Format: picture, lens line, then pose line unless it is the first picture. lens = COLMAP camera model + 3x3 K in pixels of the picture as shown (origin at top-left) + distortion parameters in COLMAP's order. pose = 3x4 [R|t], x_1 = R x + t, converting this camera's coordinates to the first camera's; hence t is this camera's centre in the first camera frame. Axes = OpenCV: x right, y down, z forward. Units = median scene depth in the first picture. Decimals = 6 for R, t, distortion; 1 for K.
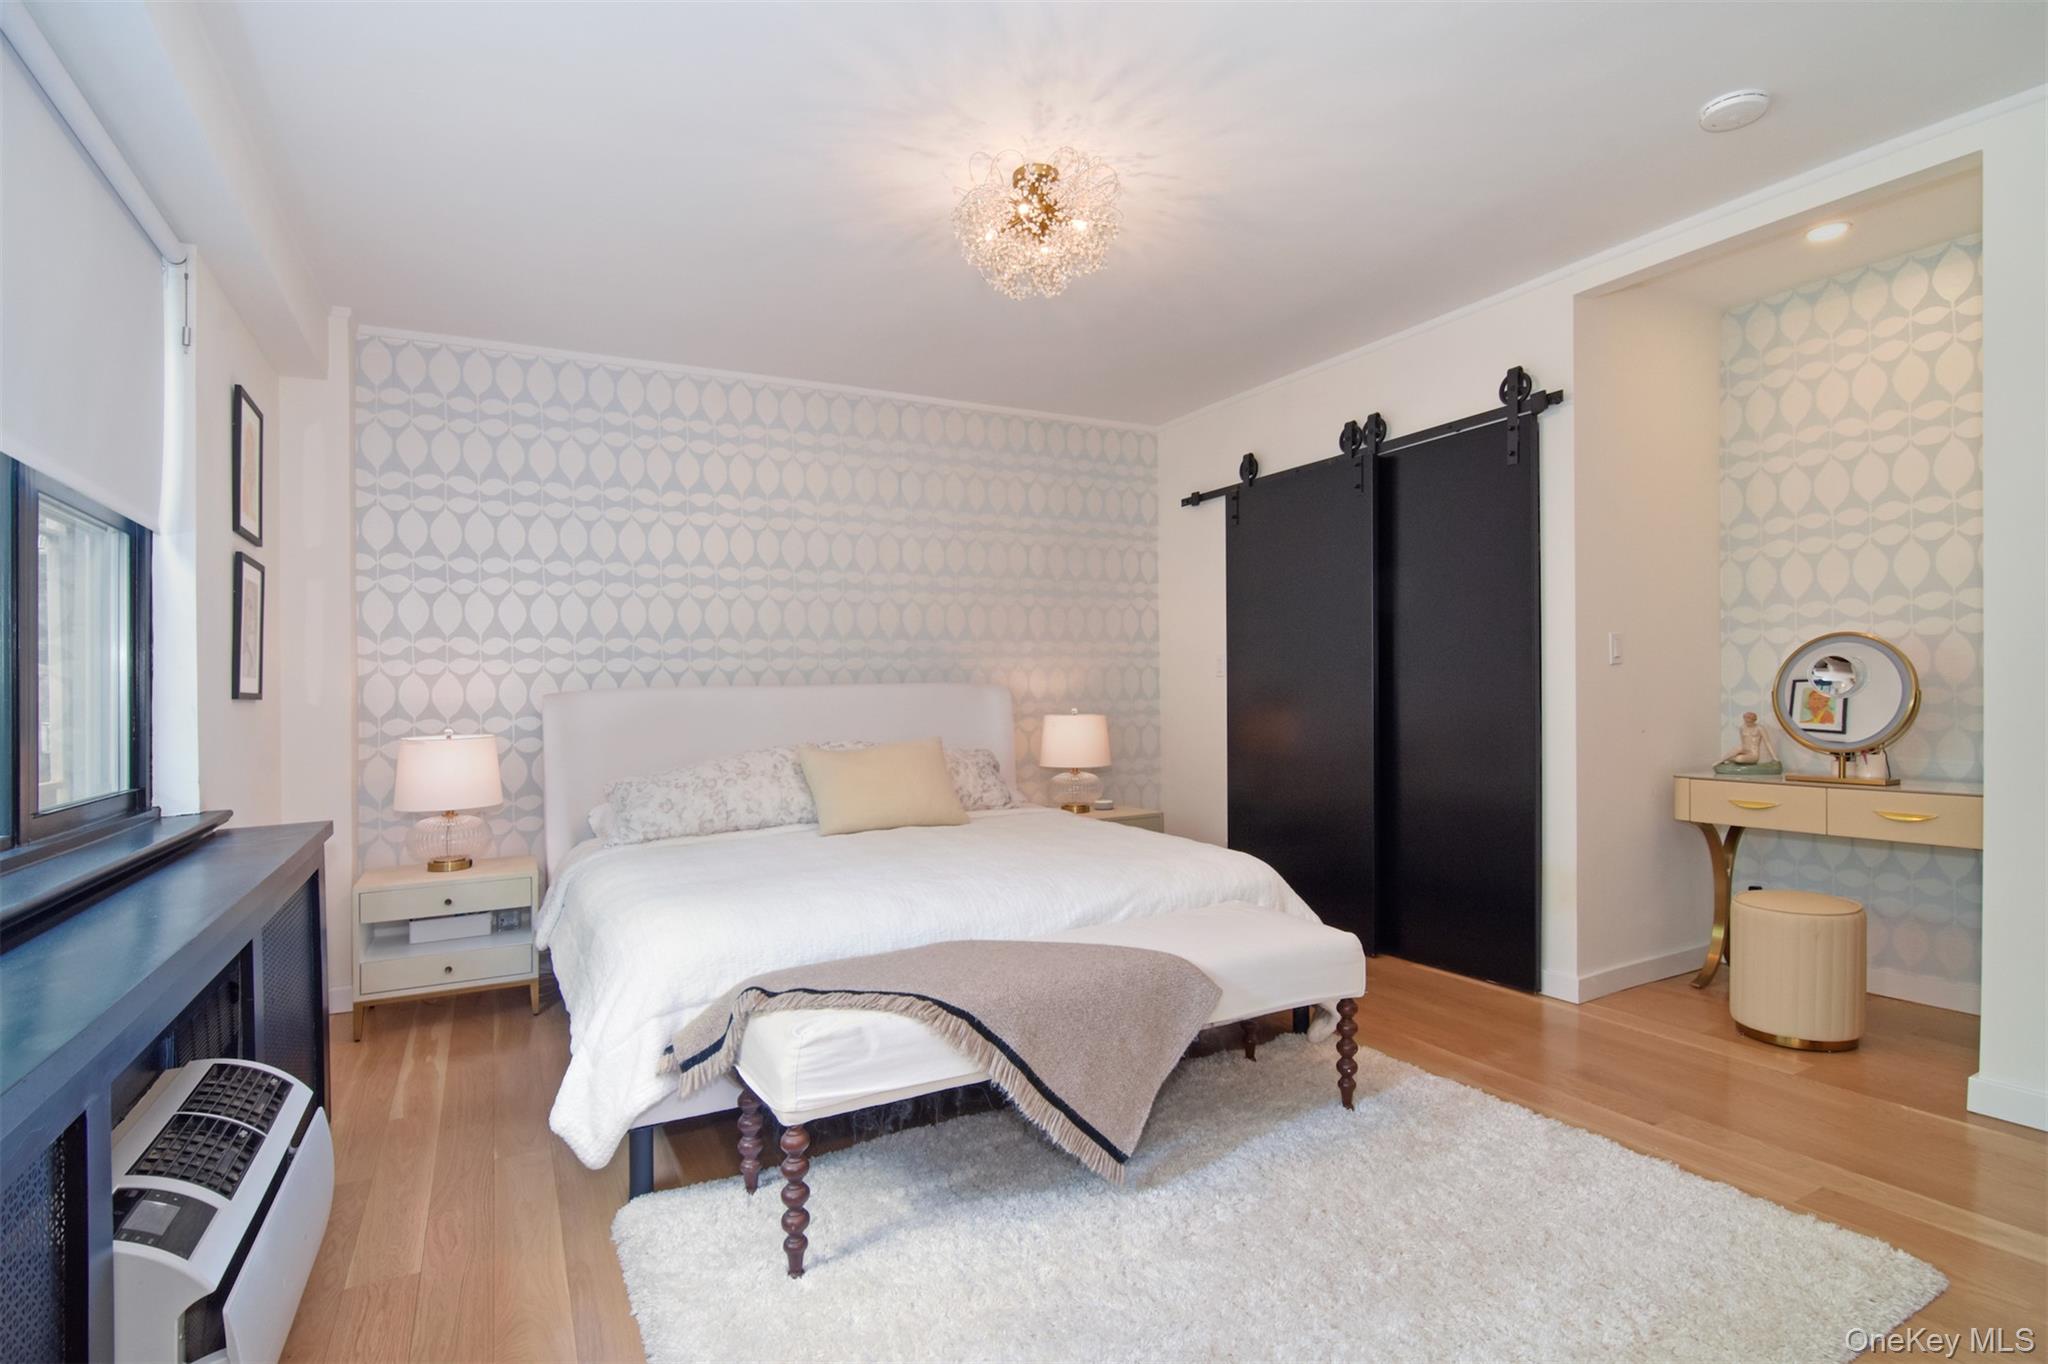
lens RADIAL K [[990.7, 0, 1020.8], [0, 990.7, 690.5], [0, 0, 1]] dist [-0.000595, -0.016118]
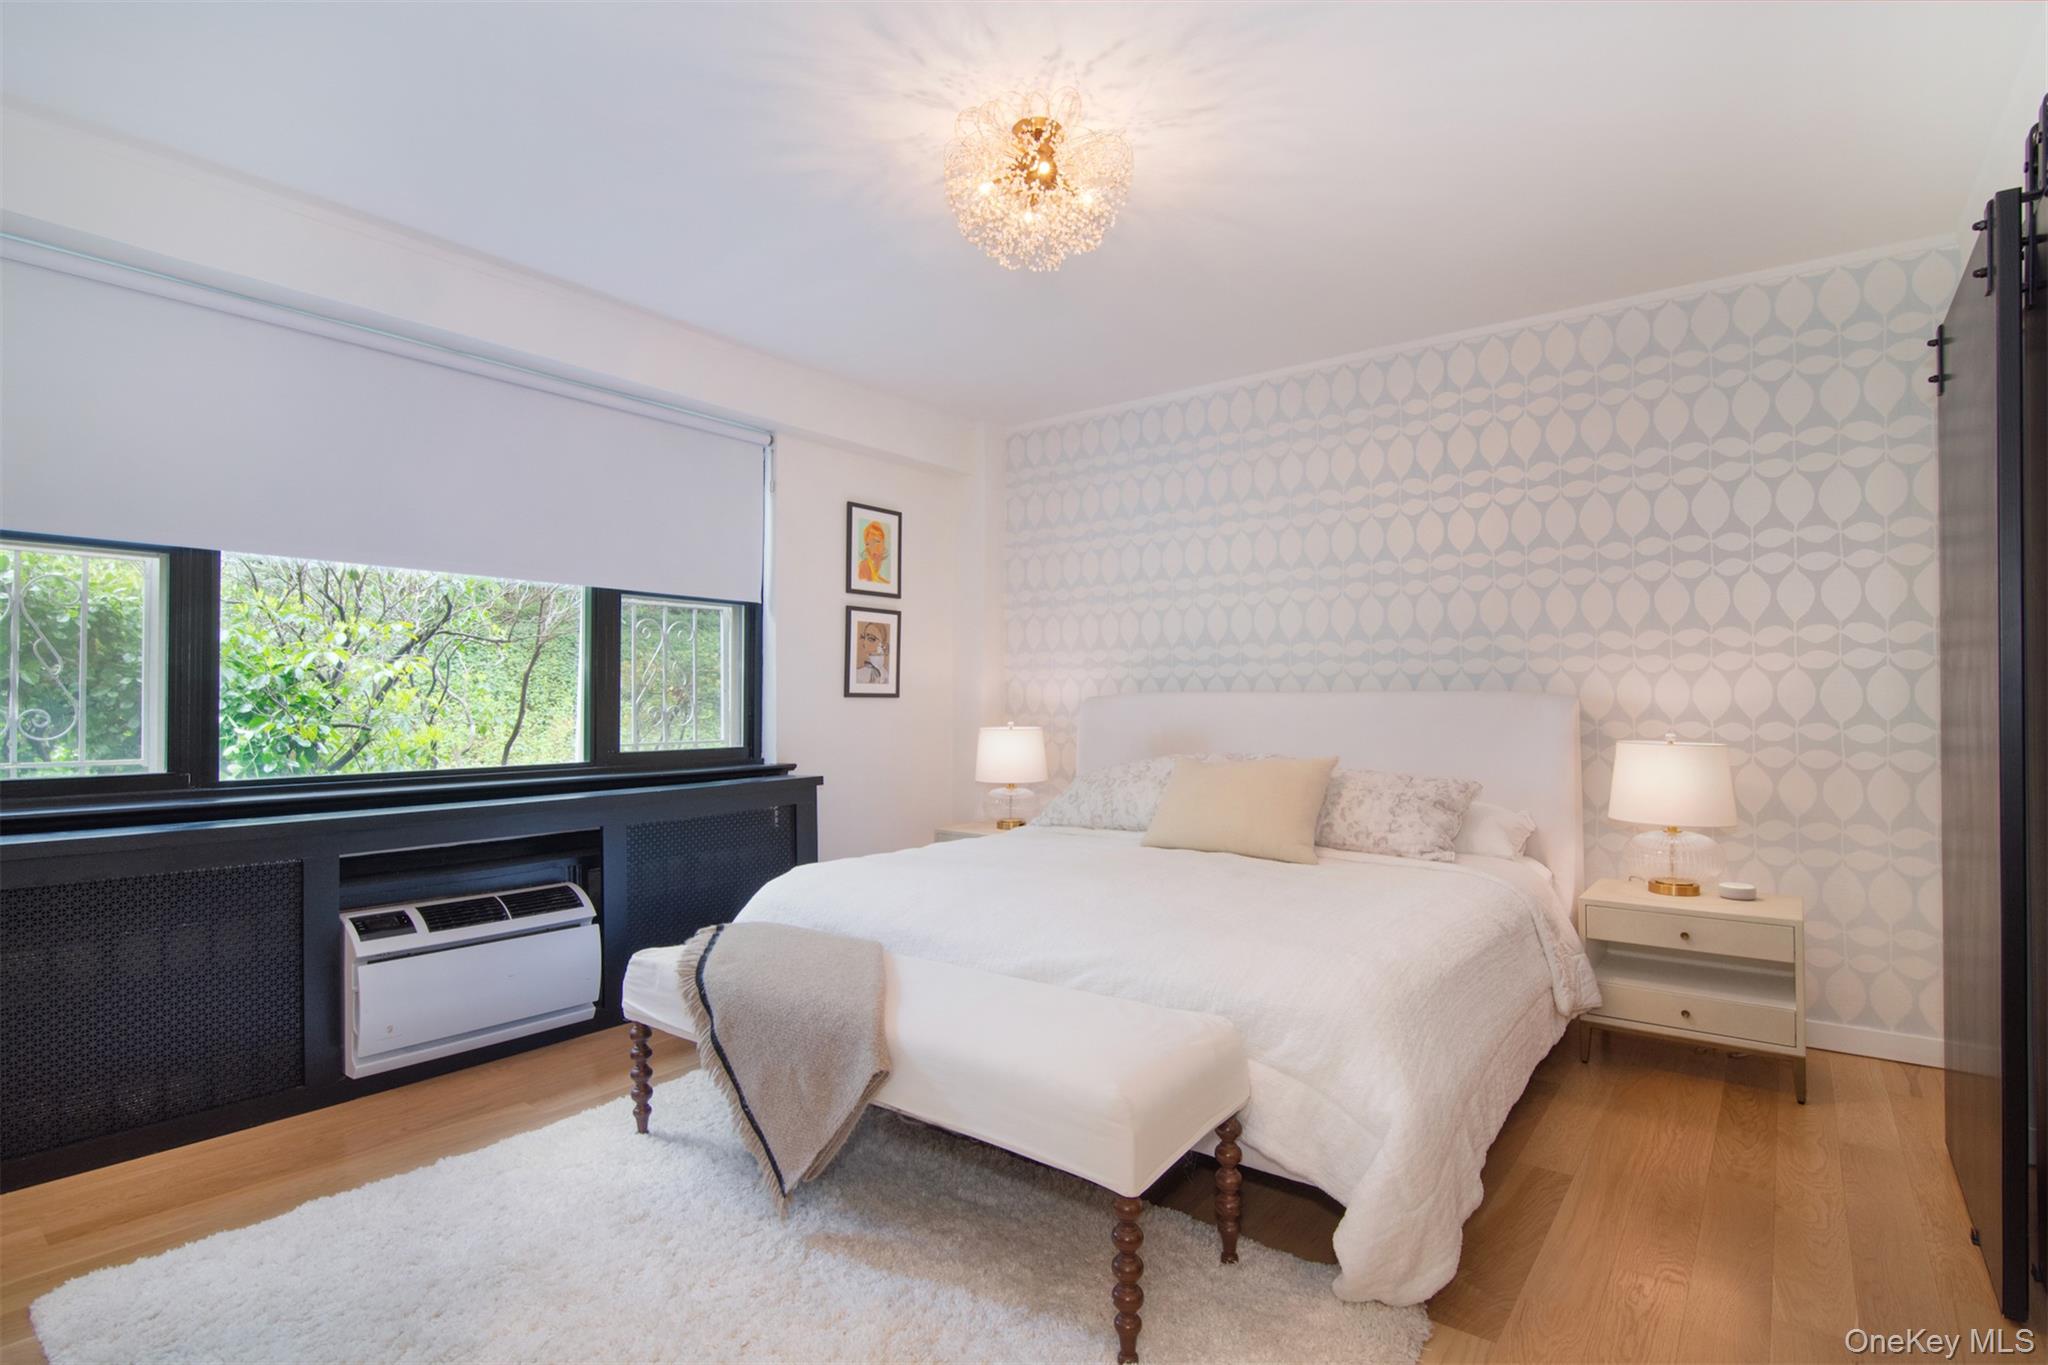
lens RADIAL K [[1124.8, 0, 1019.9], [0, 1124.8, 659.0], [0, 0, 1]] dist [0.053931, 0.000020]
pose [[0.410737, -0.014525, -0.911638, 0.445471], [-0.008675, 0.999766, -0.019838, -0.009127], [0.911713, 0.016057, 0.410514, 0.227685]]
